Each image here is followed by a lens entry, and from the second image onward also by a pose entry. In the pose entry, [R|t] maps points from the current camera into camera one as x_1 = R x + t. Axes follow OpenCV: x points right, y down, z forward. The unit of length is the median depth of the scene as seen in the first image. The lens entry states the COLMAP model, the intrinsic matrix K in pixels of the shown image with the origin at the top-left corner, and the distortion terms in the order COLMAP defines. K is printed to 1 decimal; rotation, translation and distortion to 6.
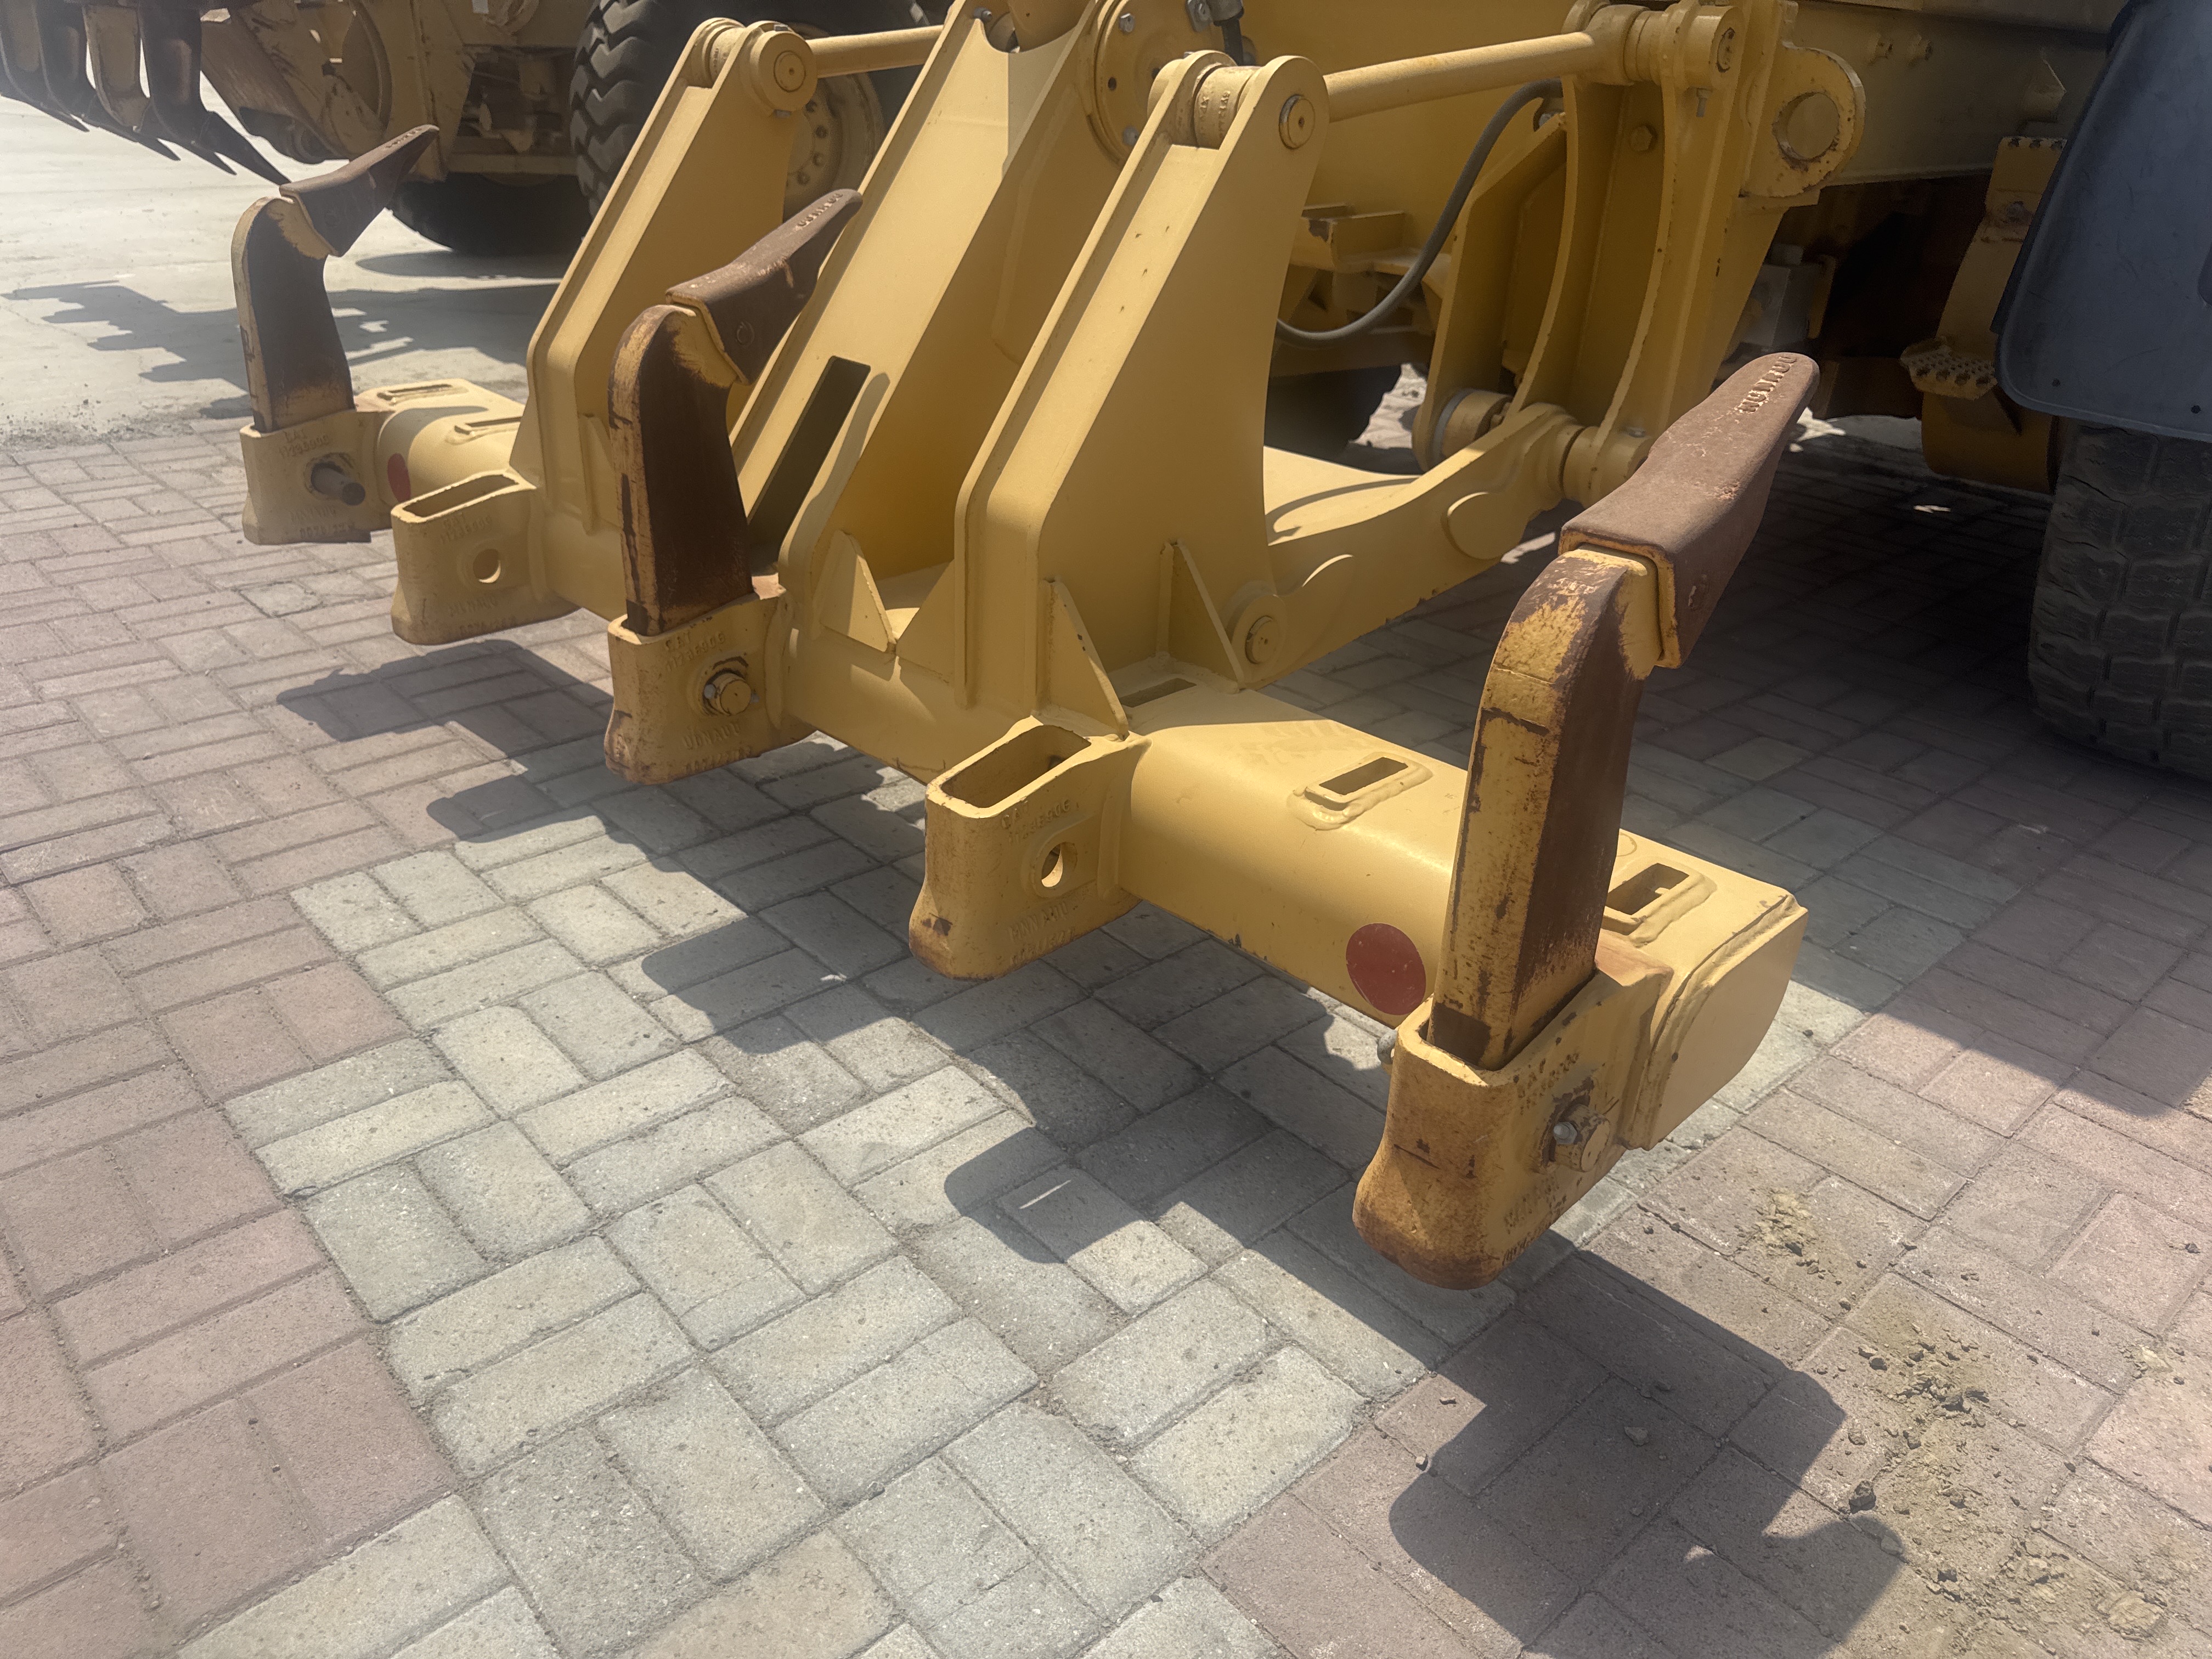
lens RADIAL K [[1571.4, 0, 1108.1], [0, 1571.4, 851.0], [0, 0, 1]] dist [0.008785, -0.013845]
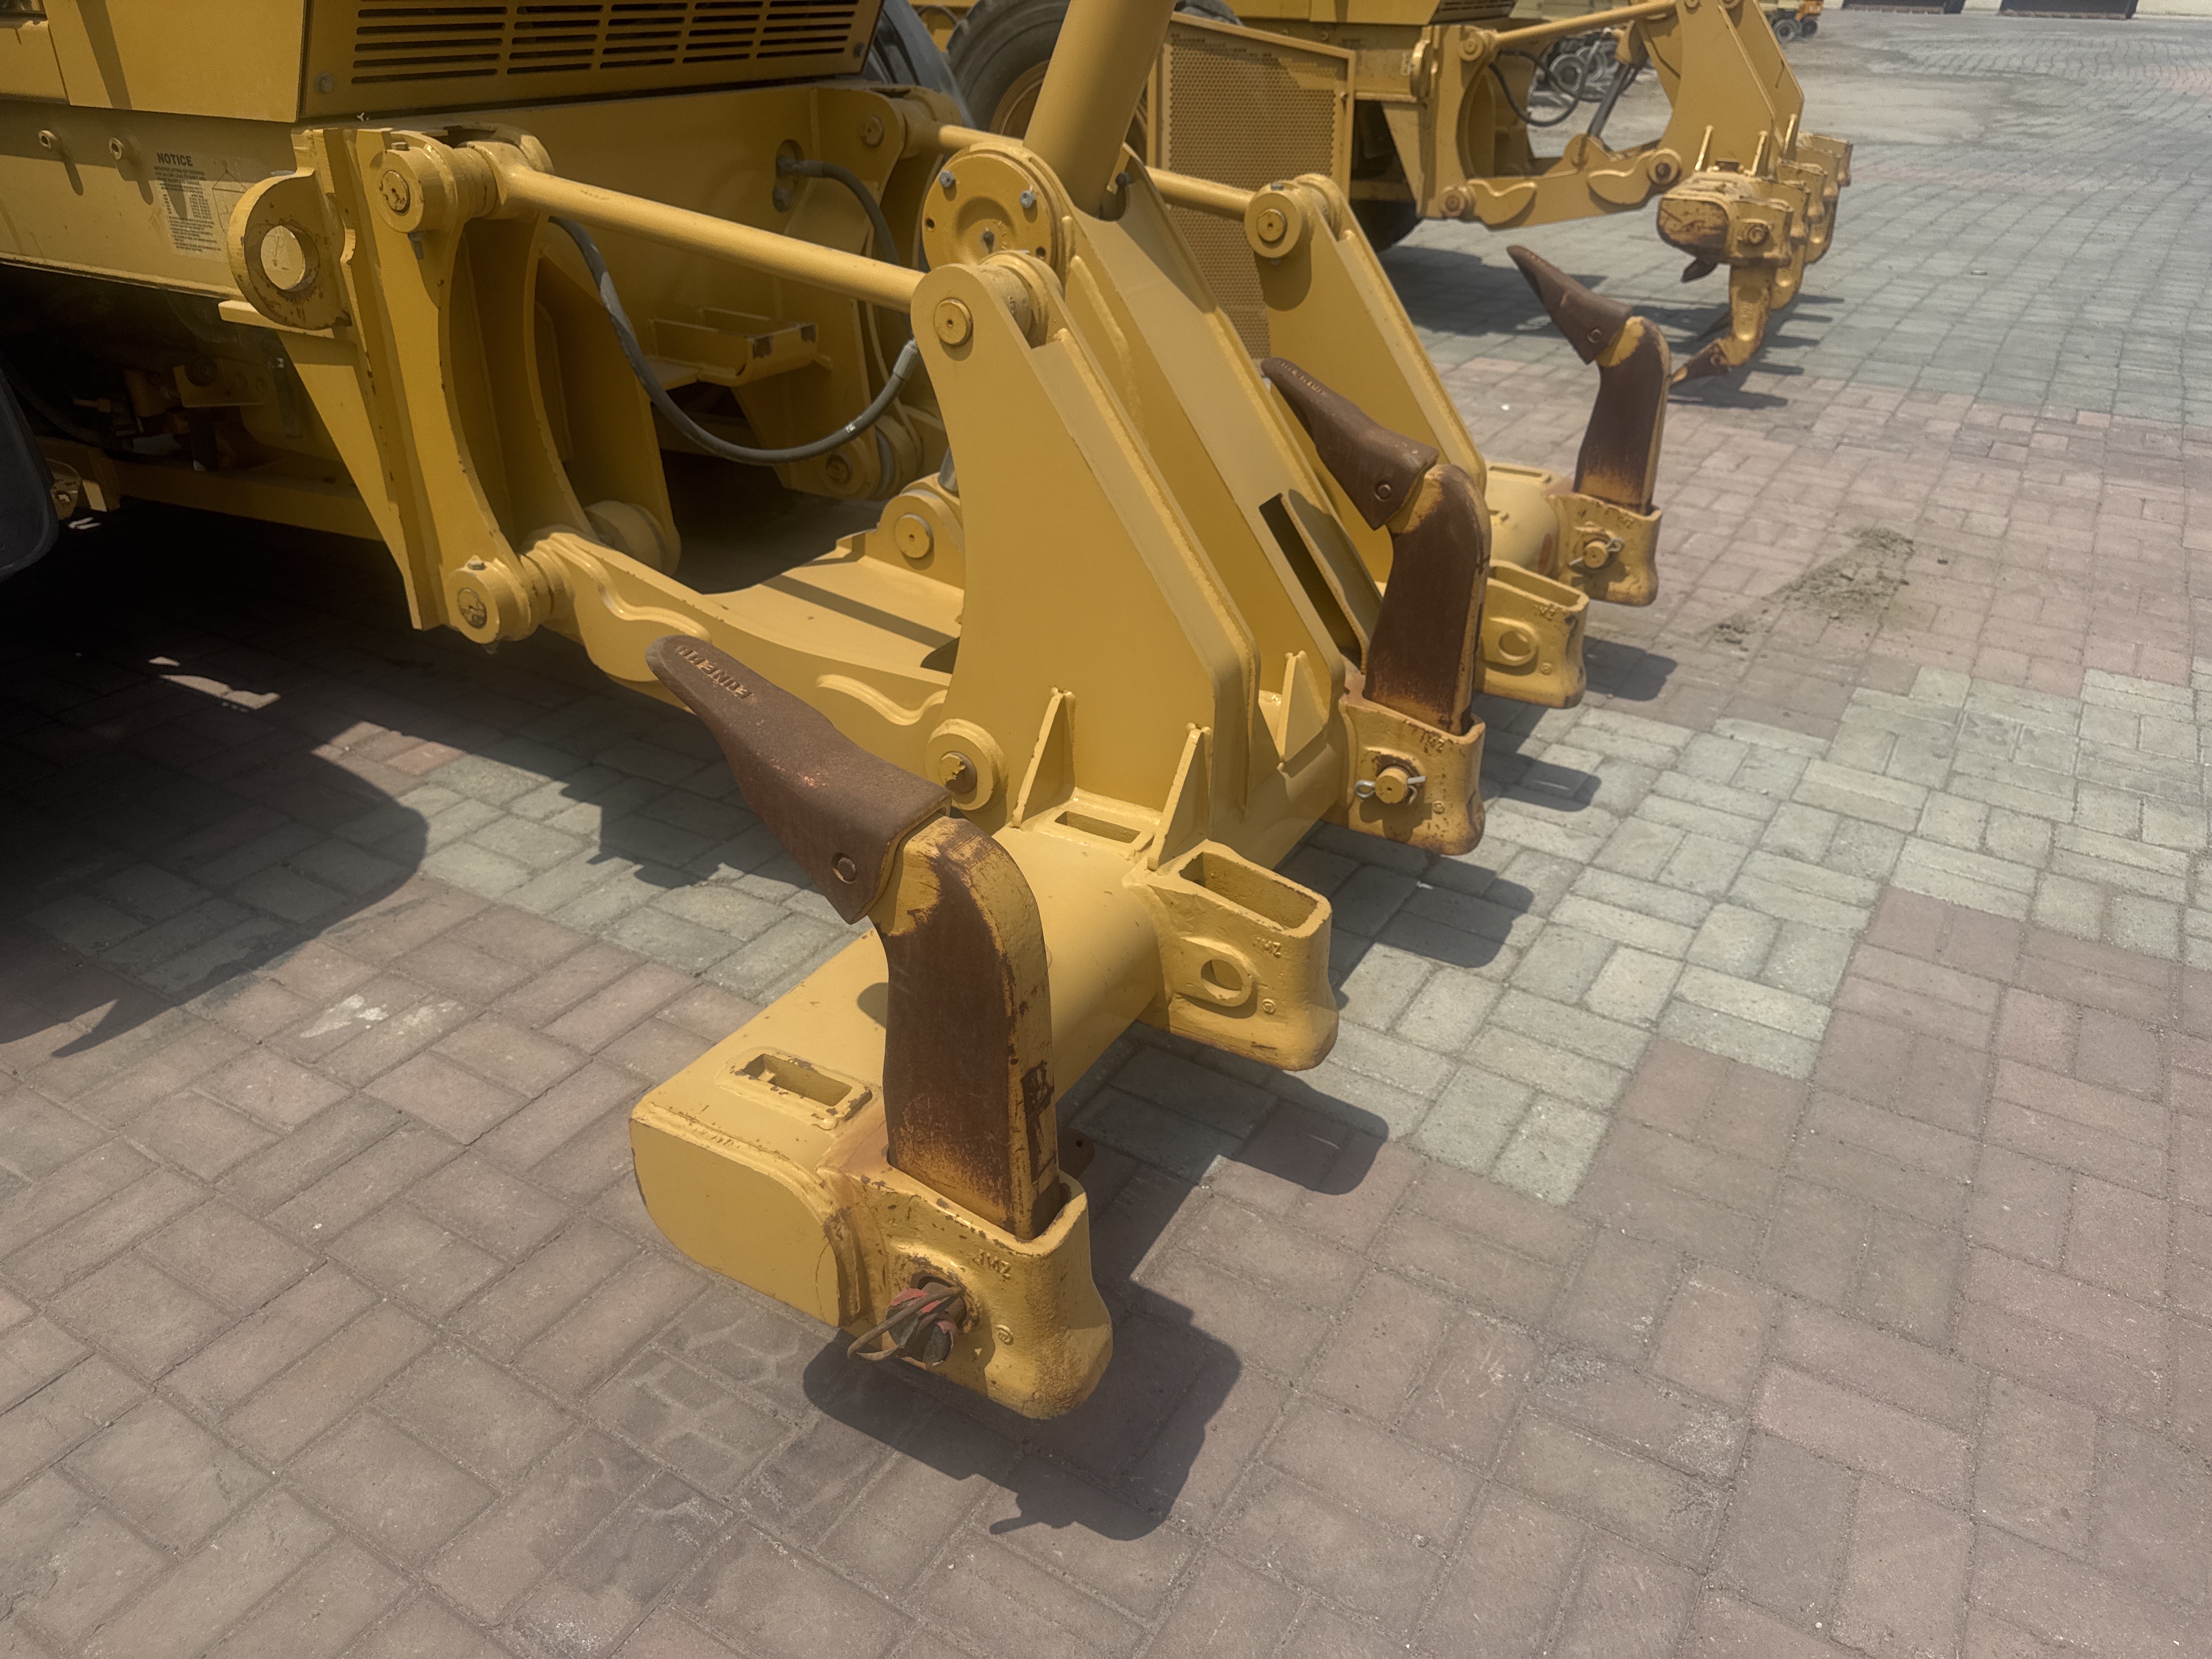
lens RADIAL K [[1571.4, 0, 1113.8], [0, 1571.4, 834.7], [0, 0, 1]] dist [0.008785, -0.013845]
pose [[-0.269336, -0.516410, 0.812883, -1.340196], [0.418273, 0.697580, 0.581747, -0.962251], [-0.867471, 0.496692, 0.028117, 1.337193]]
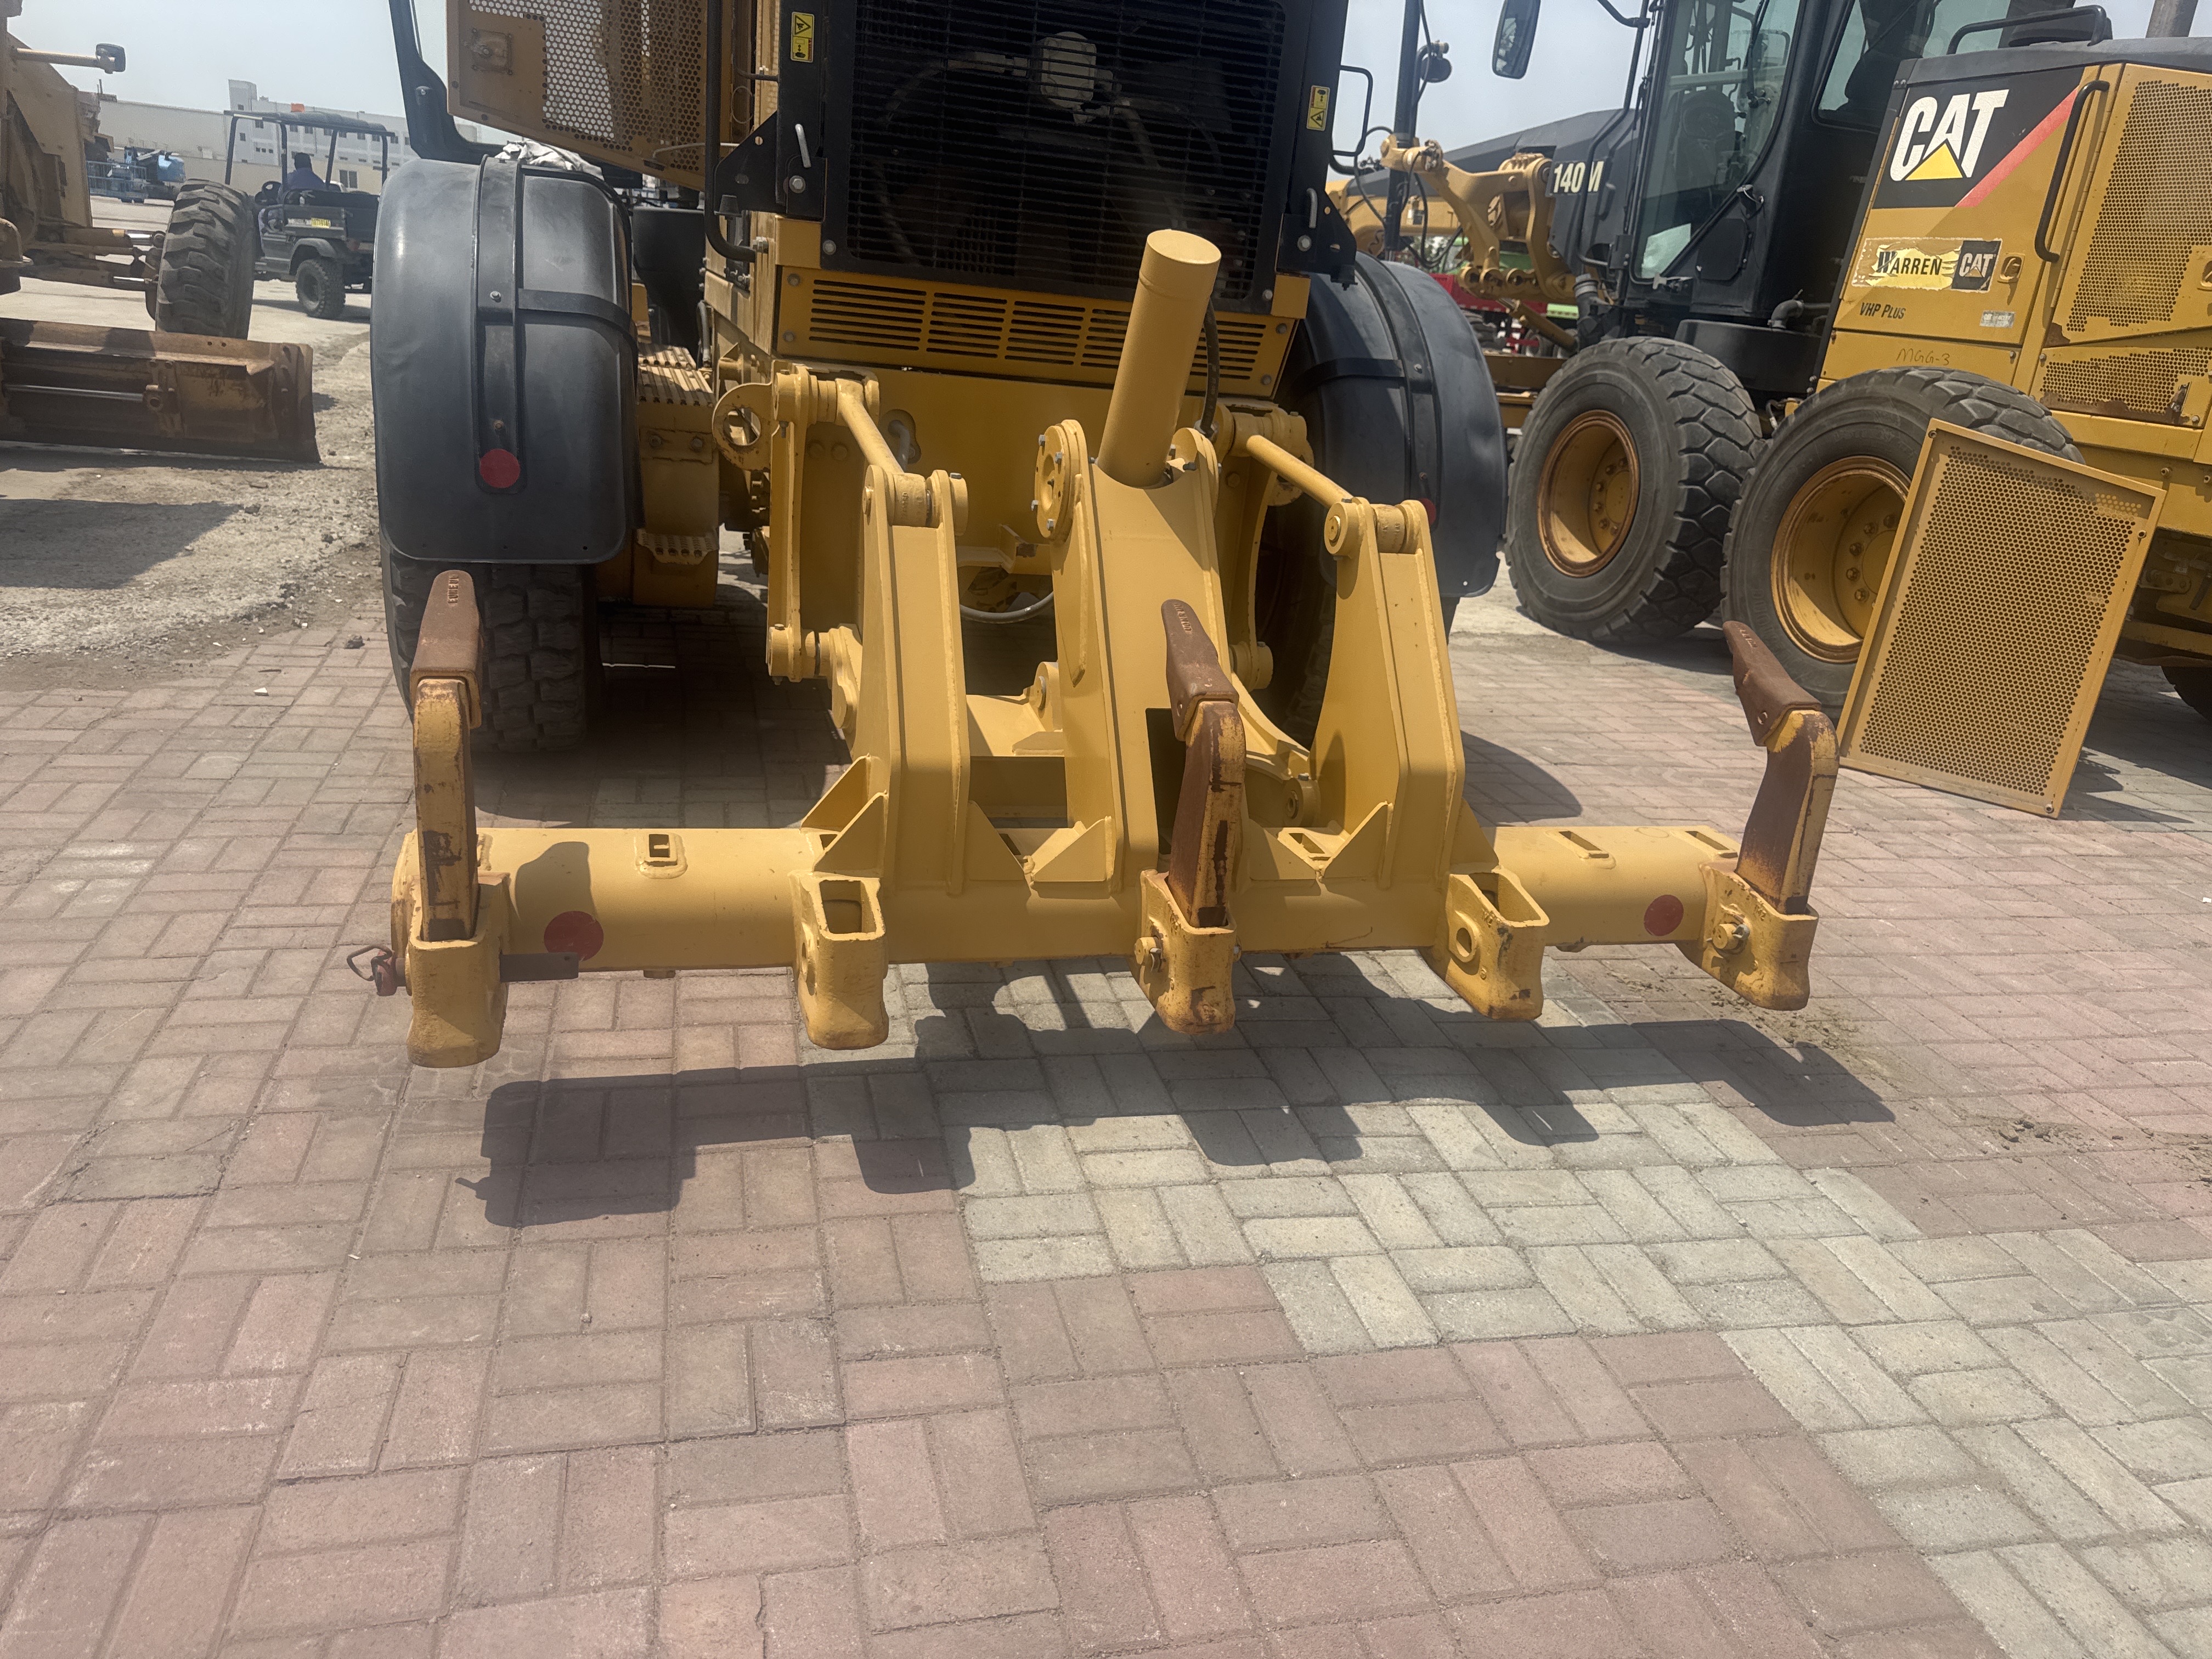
lens RADIAL K [[1571.4, 0, 1101.5], [0, 1571.4, 818.2], [0, 0, 1]] dist [0.008785, -0.013845]
pose [[0.490569, -0.288815, 0.822149, -1.570428], [0.334461, 0.933621, 0.128404, -0.474617], [-0.804660, 0.211985, 0.554602, 0.313281]]
